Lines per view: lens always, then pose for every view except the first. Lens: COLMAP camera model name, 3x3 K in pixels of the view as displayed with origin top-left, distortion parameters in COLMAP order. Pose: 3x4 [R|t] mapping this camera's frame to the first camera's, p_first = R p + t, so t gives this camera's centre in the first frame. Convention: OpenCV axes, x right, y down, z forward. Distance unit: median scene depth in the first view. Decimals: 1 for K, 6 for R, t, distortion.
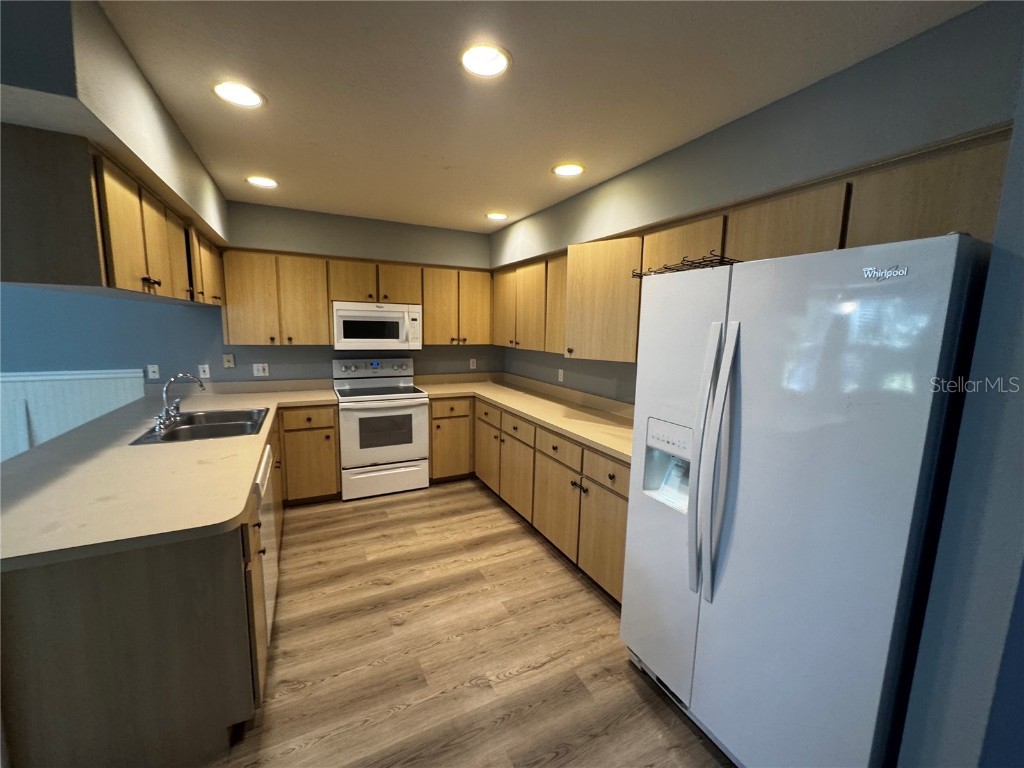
lens RADIAL K [[409.5, 0, 514.2], [0, 409.5, 384.9], [0, 0, 1]] dist [-0.004735, 0.000756]
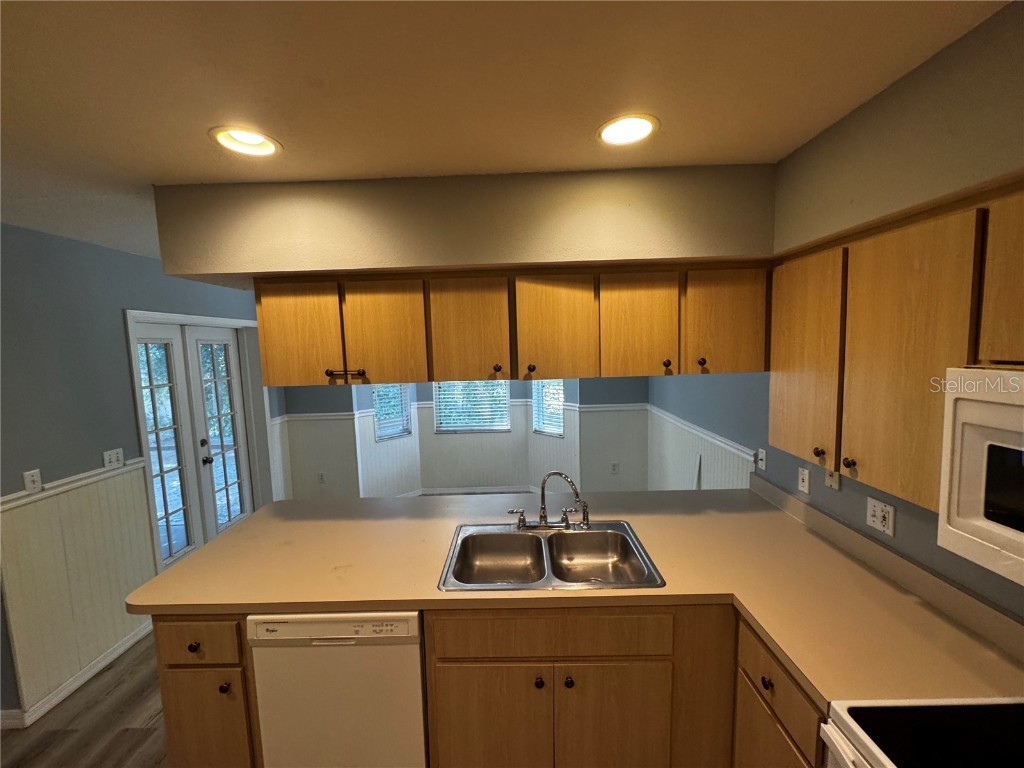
lens RADIAL K [[409.5, 0, 510.9], [0, 409.5, 384.8], [0, 0, 1]] dist [-0.004735, 0.000756]
pose [[-0.458248, 0.079210, -0.885288, -0.087011], [-0.109168, 0.983464, 0.144502, -0.203420], [0.882095, 0.162863, -0.442023, 0.886573]]
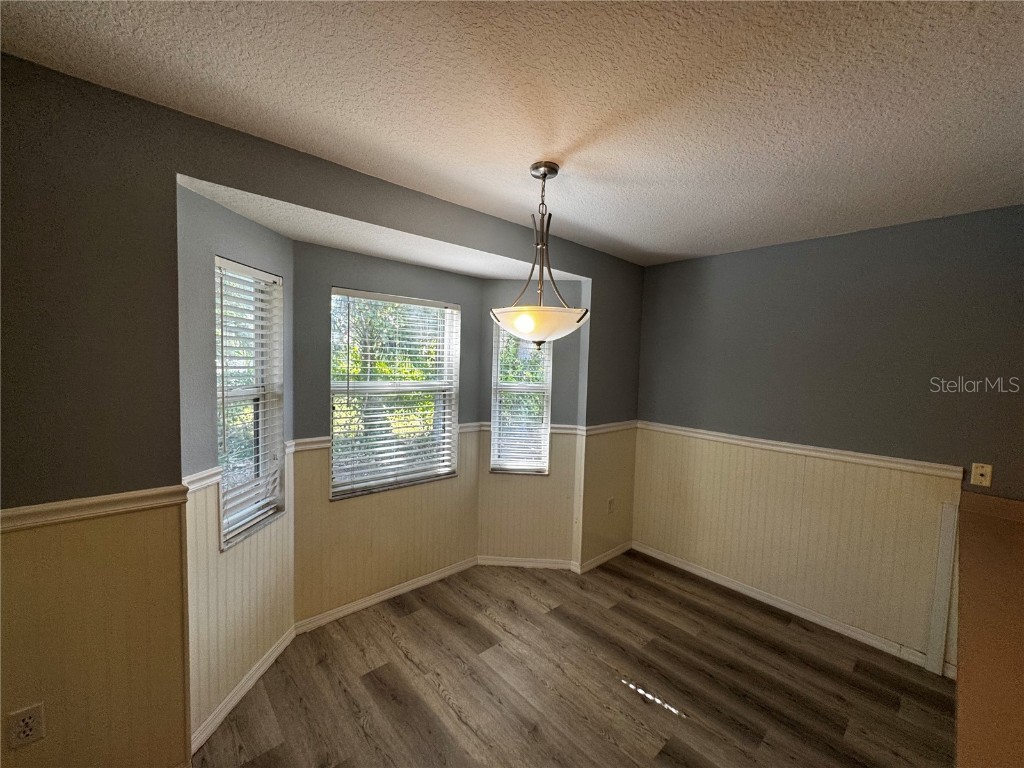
lens RADIAL K [[409.5, 0, 511.9], [0, 409.5, 387.5], [0, 0, 1]] dist [-0.004735, 0.000756]
pose [[0.276213, 0.049218, -0.959835, -0.471100], [-0.166522, 0.986034, 0.002641, -0.044784], [0.946561, 0.159104, 0.280551, 0.107289]]
